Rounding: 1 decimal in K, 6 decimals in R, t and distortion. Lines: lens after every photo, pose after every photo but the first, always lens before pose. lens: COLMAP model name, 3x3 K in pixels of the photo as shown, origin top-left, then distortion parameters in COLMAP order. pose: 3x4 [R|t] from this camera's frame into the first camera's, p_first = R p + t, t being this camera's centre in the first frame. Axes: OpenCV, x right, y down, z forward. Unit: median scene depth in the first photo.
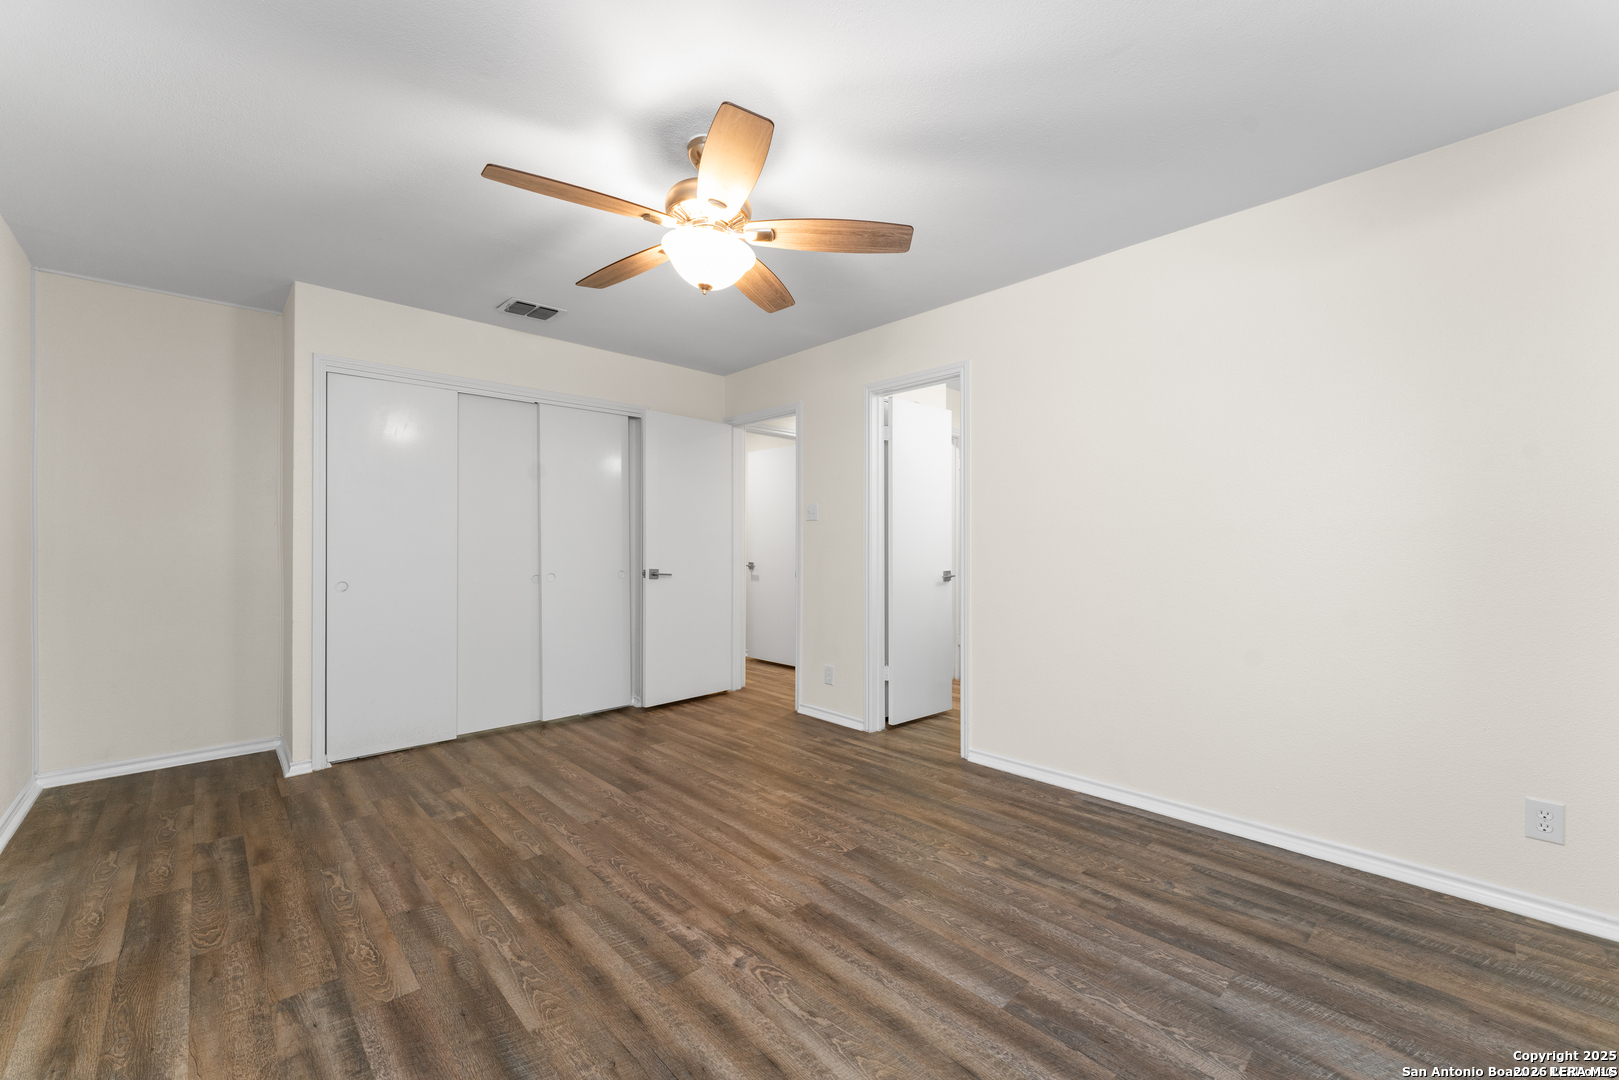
lens RADIAL K [[644.6, 0, 807.6], [0, 644.6, 543.8], [0, 0, 1]] dist [-0.001868, 0.000175]
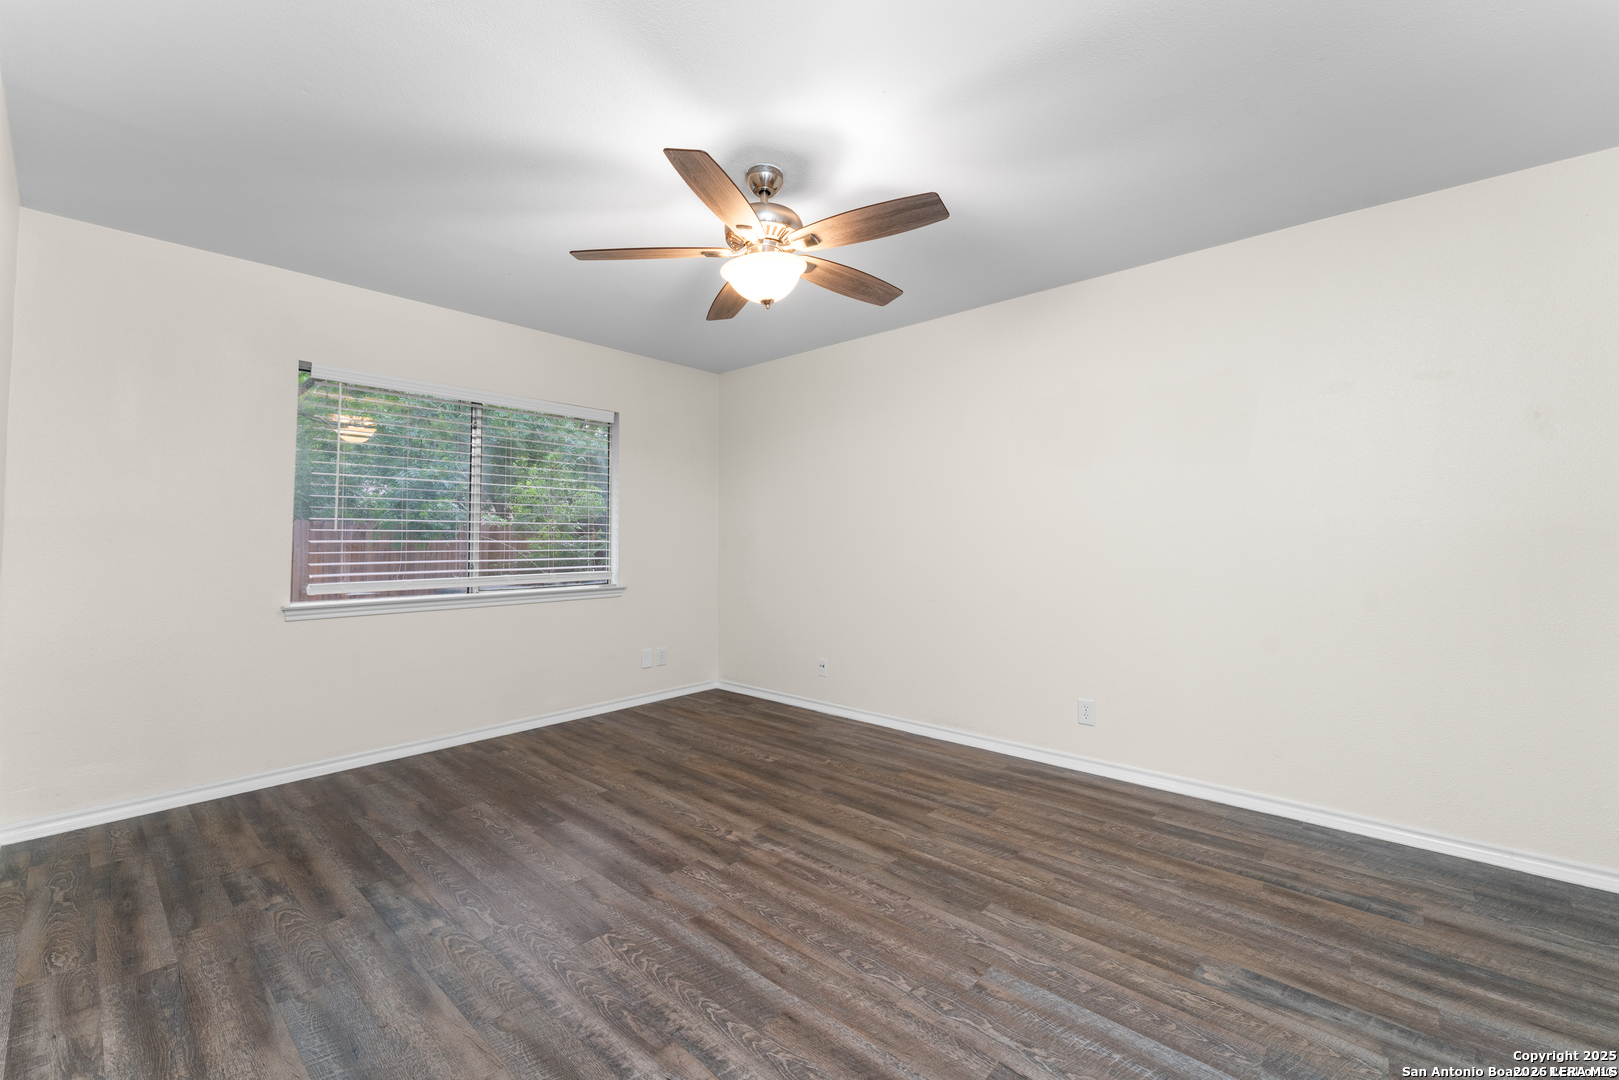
lens RADIAL K [[644.6, 0, 811.9], [0, 644.6, 540.7], [0, 0, 1]] dist [-0.001868, 0.000175]
pose [[-0.995828, 0.002429, -0.091219, -0.132261], [0.002788, 0.999989, -0.003809, 0.005646], [0.091209, -0.004048, -0.995824, 2.004491]]
